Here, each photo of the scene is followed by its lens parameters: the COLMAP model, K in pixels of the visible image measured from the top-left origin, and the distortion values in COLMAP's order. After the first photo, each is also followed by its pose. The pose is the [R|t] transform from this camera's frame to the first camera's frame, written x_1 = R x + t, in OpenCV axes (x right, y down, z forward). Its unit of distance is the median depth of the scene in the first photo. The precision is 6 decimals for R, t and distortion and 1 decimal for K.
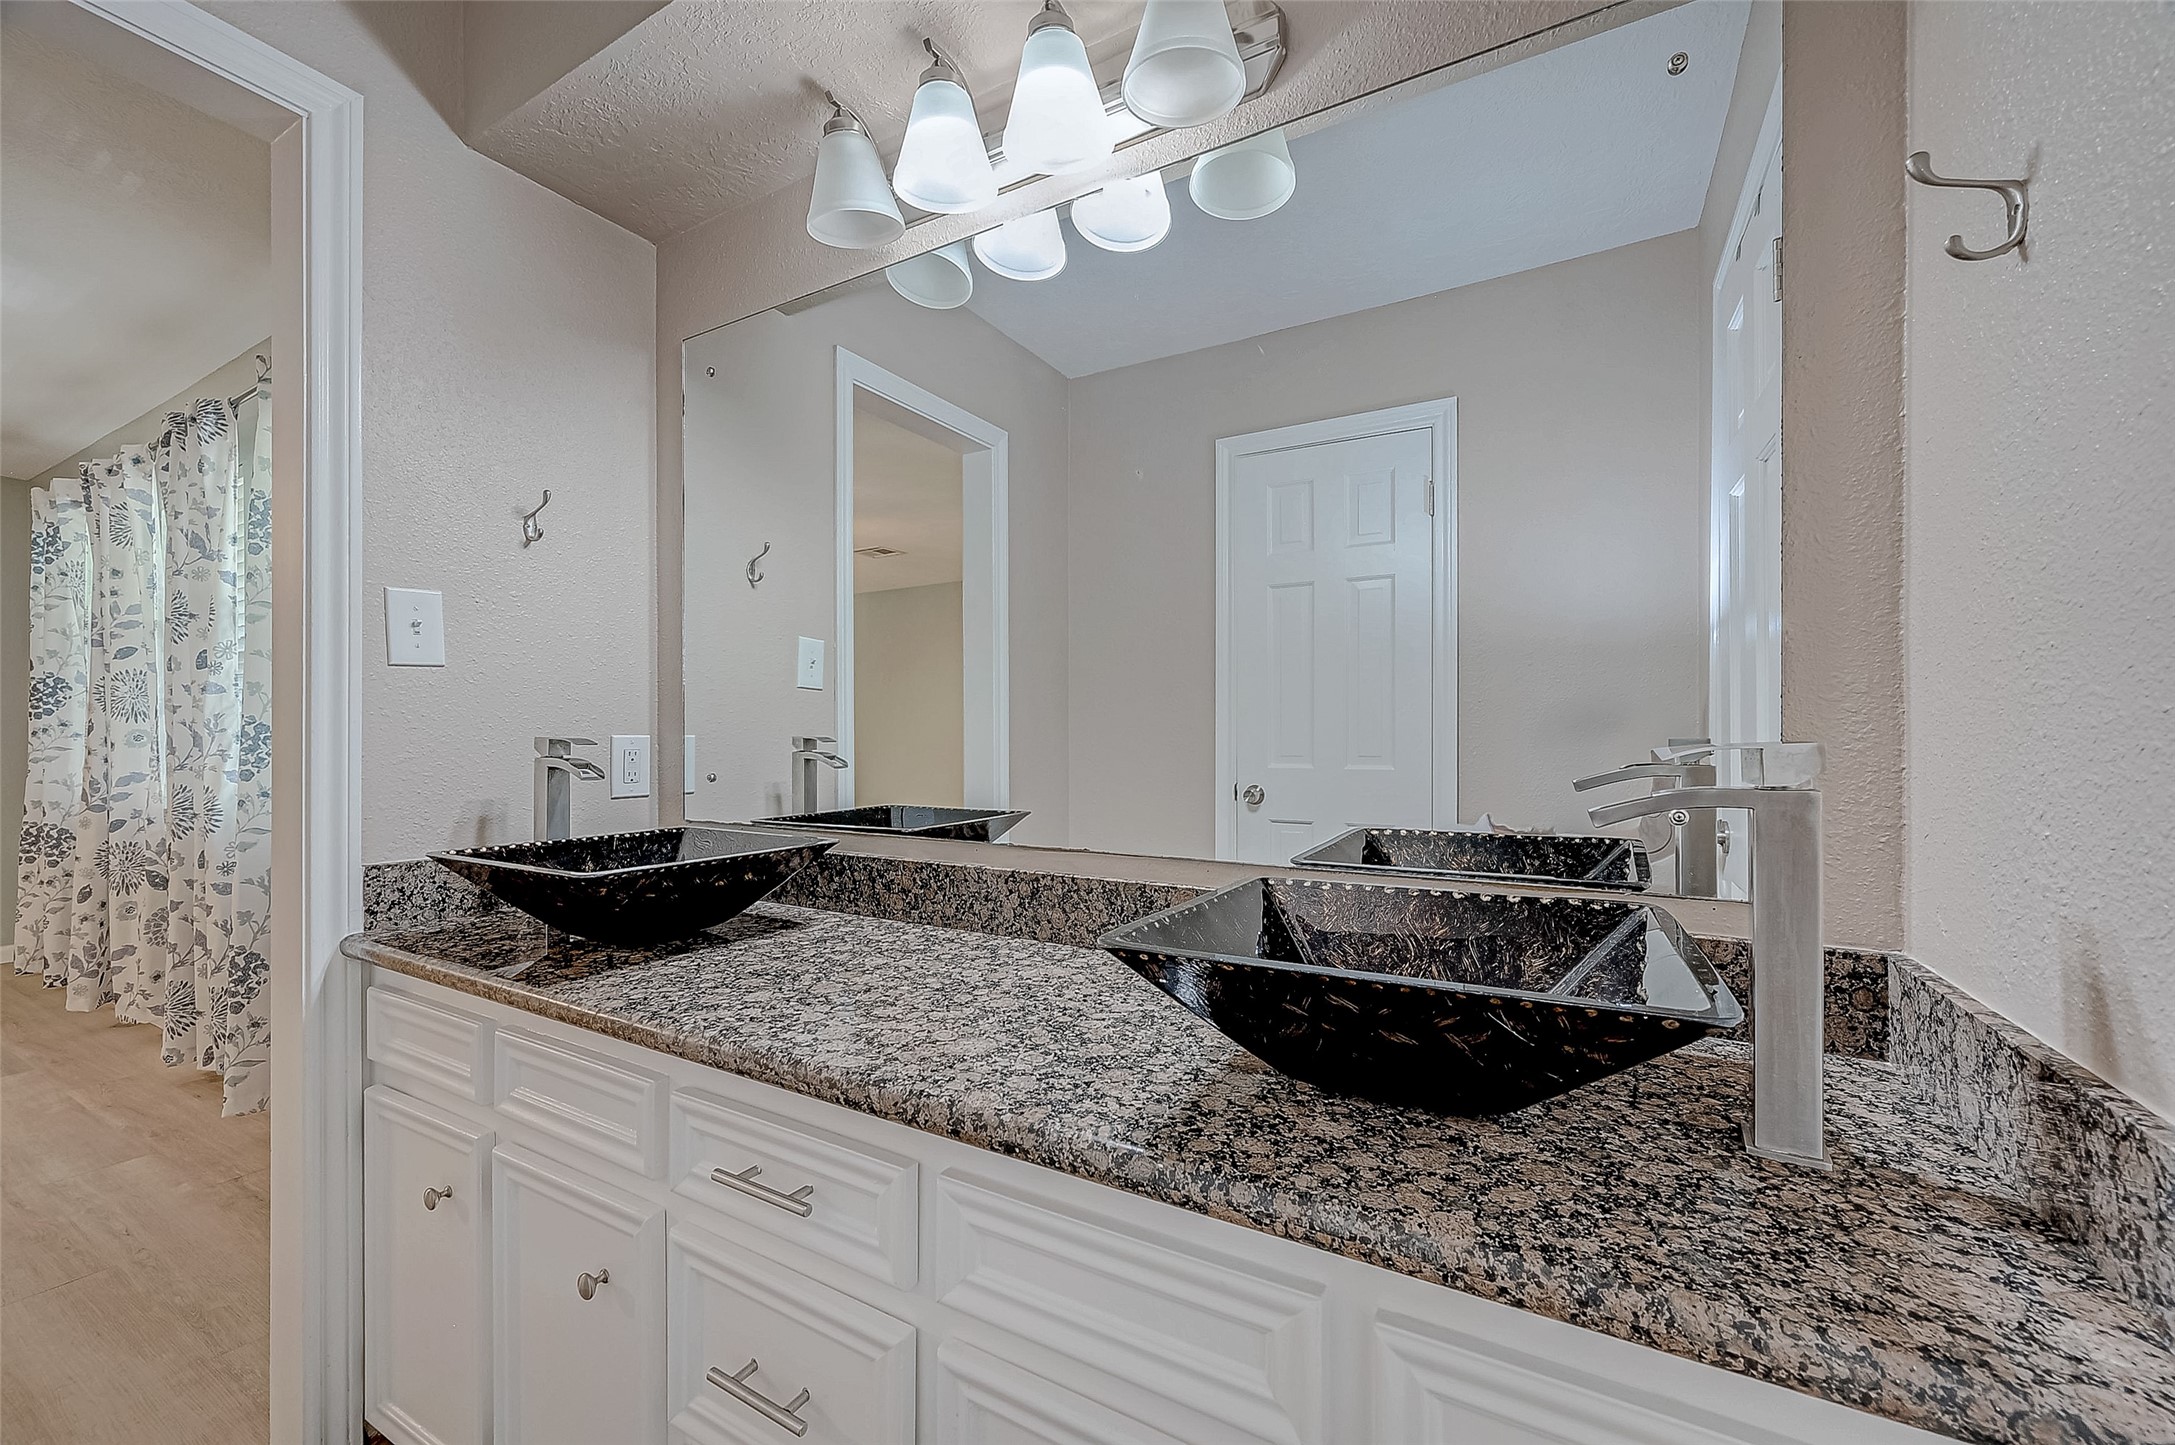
lens RADIAL K [[865.7, 0, 1093.1], [0, 865.7, 731.4], [0, 0, 1]] dist [-0.001437, 0.000111]
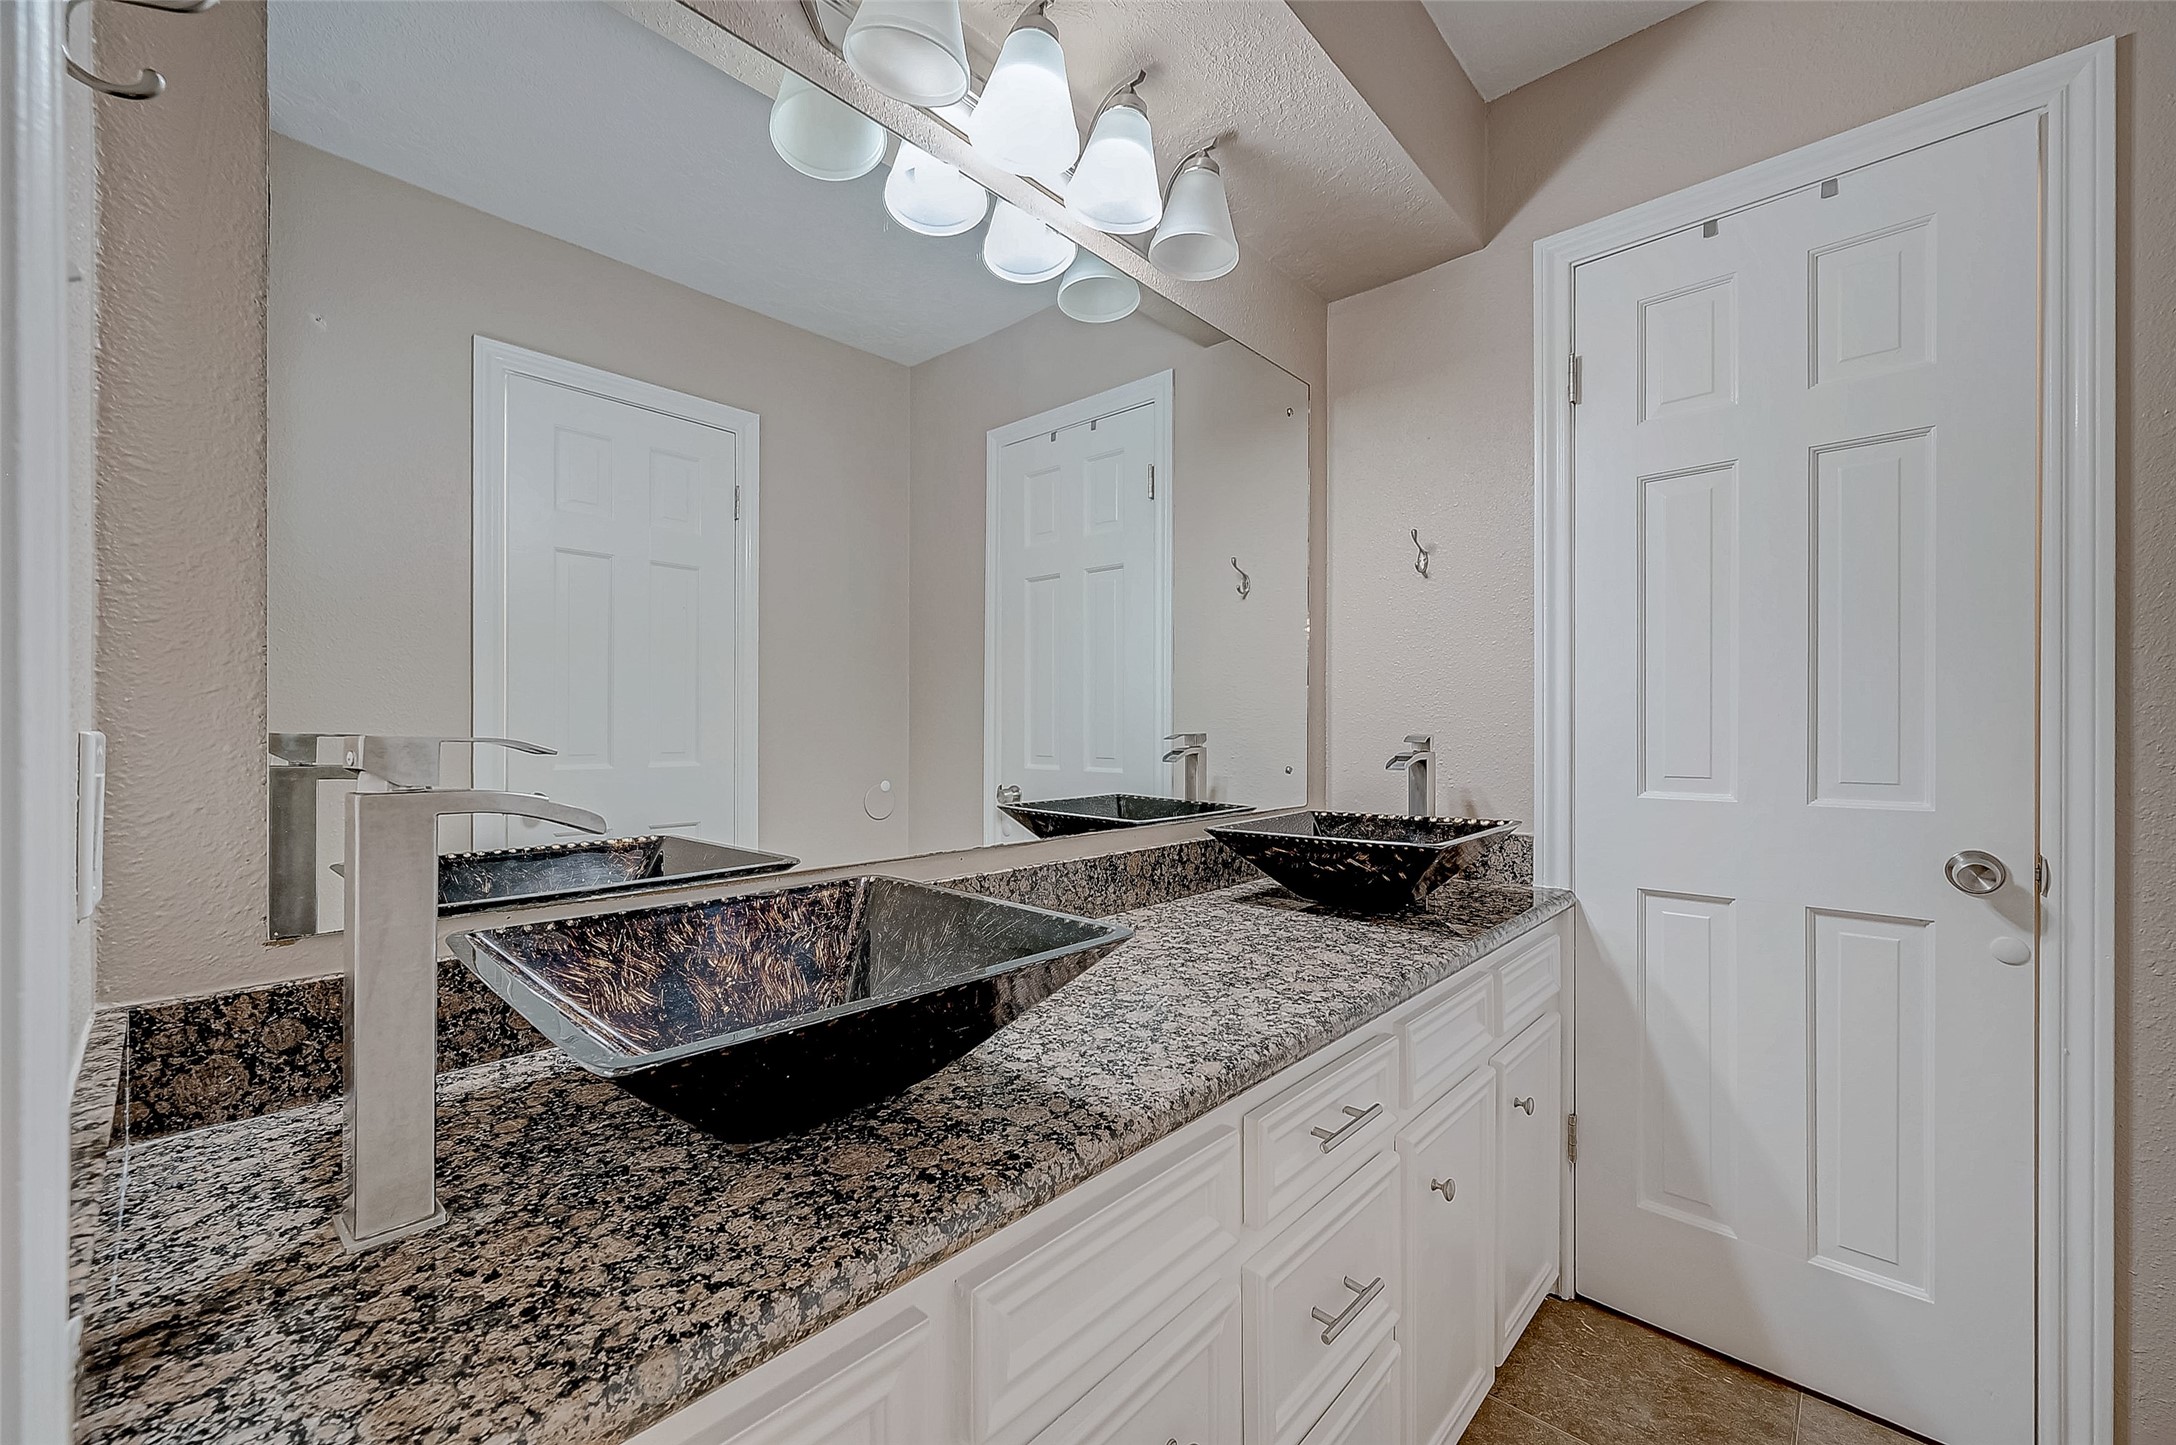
lens RADIAL K [[866.1, 0, 1078.3], [0, 866.1, 731.9], [0, 0, 1]] dist [-0.001437, 0.000111]
pose [[0.221760, -0.001093, 0.975101, -1.282404], [-0.004378, 0.999988, 0.002117, 0.003732], [-0.975092, -0.004738, 0.221752, 0.890001]]
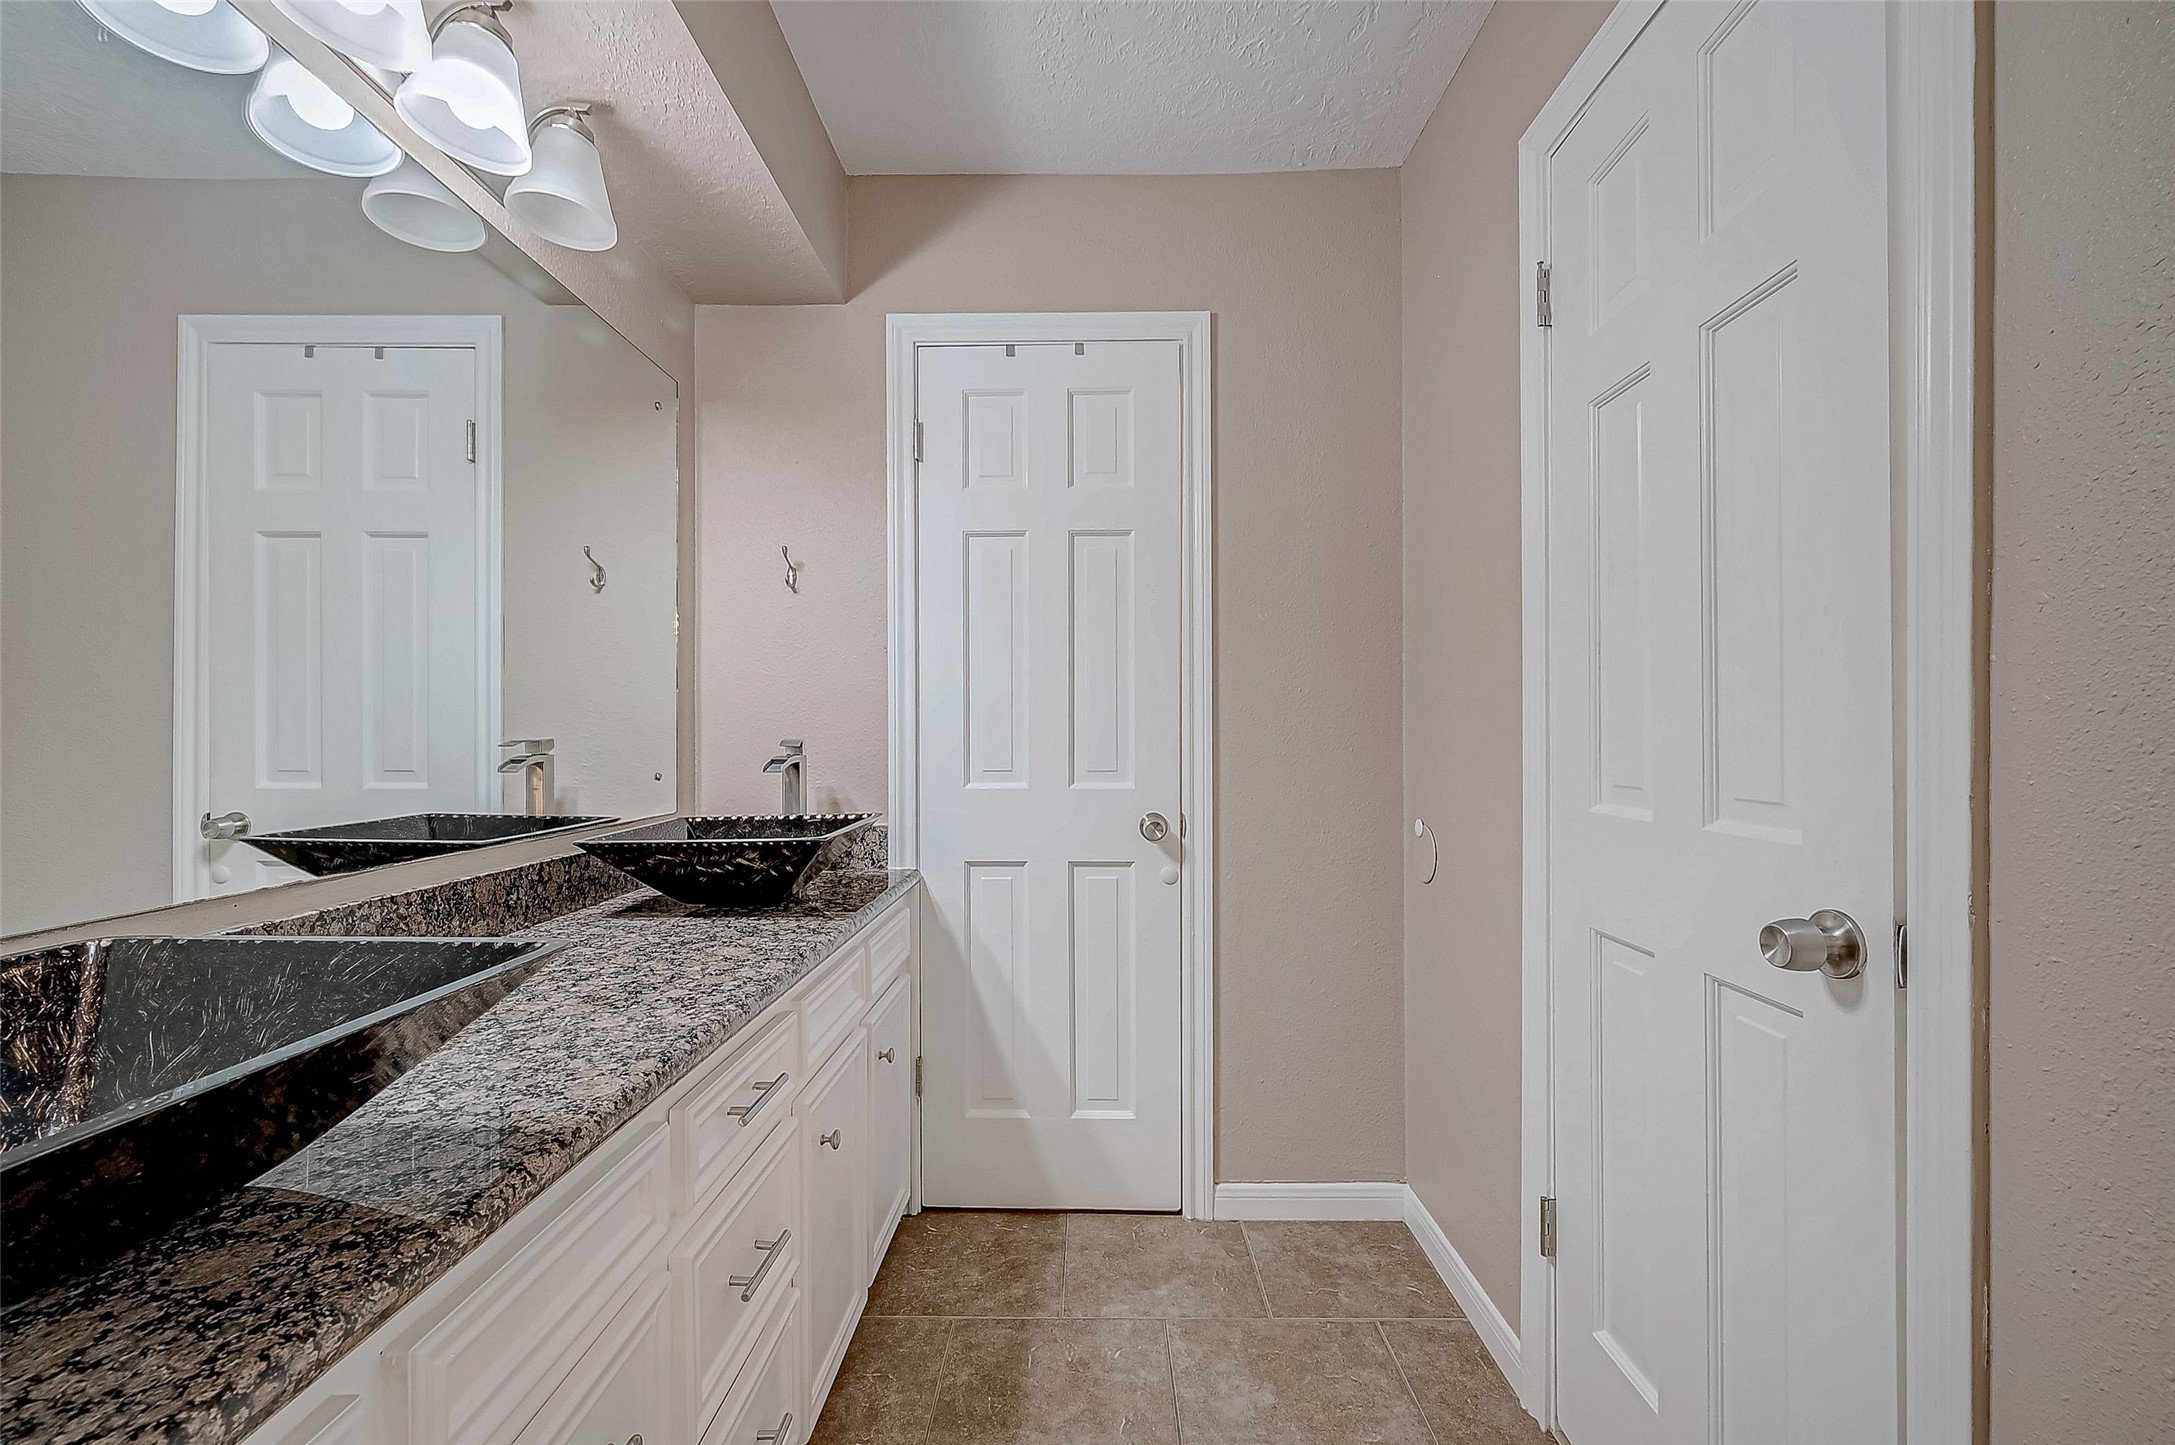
lens RADIAL K [[865.7, 0, 1101.1], [0, 865.7, 733.4], [0, 0, 1]] dist [-0.001437, 0.000111]
pose [[-0.502091, 0.003109, 0.864809, -1.390618], [-0.000101, 0.999993, -0.003653, 0.004461], [-0.864815, -0.001922, -0.502087, 0.977351]]
